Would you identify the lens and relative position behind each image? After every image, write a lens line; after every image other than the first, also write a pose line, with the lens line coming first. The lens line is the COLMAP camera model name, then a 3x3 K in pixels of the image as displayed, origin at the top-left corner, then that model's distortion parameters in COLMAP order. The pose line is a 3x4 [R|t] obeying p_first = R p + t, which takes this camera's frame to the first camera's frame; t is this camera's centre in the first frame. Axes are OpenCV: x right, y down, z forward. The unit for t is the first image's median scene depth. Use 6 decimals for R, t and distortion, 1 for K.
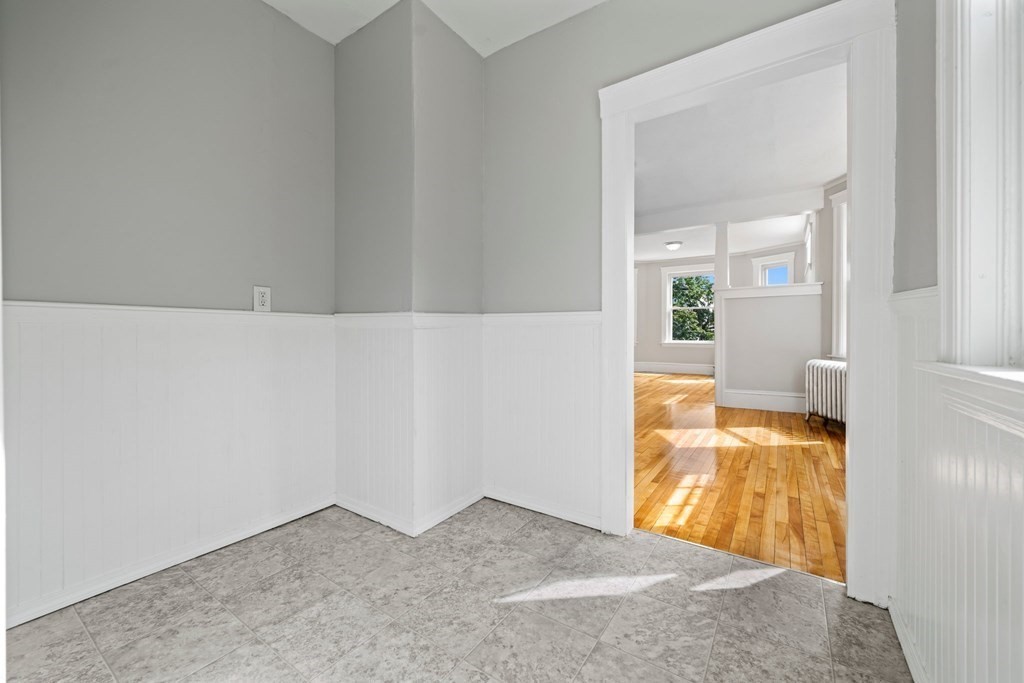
lens RADIAL K [[402.6, 0, 513.6], [0, 402.6, 336.9], [0, 0, 1]] dist [-0.001827, -0.000164]
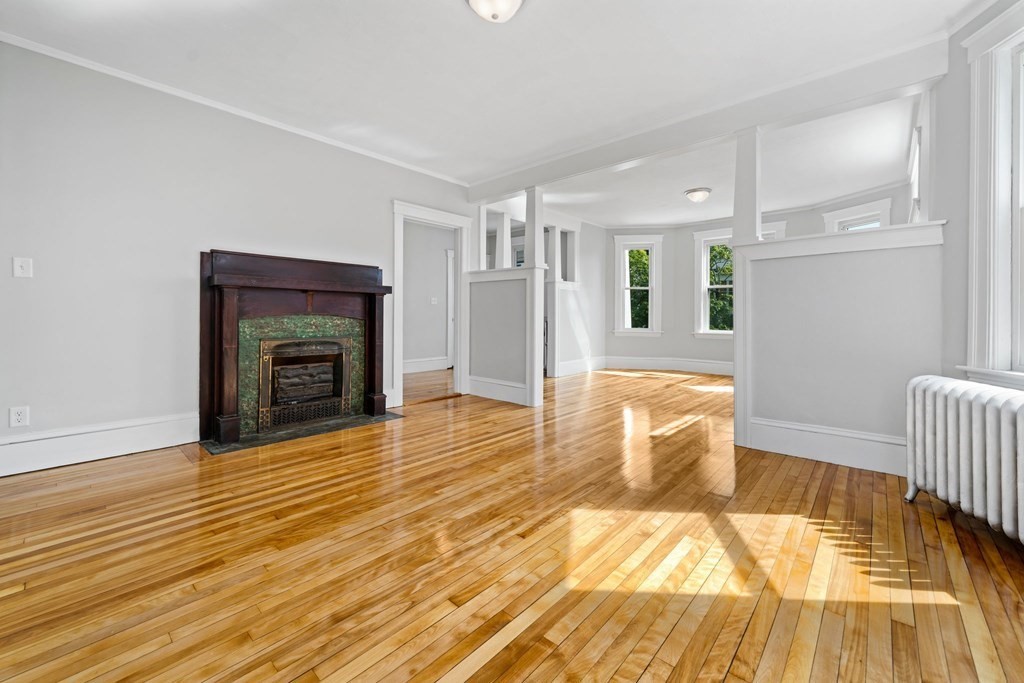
lens RADIAL K [[423.0, 0, 504.7], [0, 423.0, 322.1], [0, 0, 1]] dist [-0.002218, -0.000396]
pose [[0.990262, 0.004806, -0.139135, 0.302702], [-0.005261, 0.999982, -0.002903, -0.003170], [0.139118, 0.003606, 0.990269, 0.410329]]
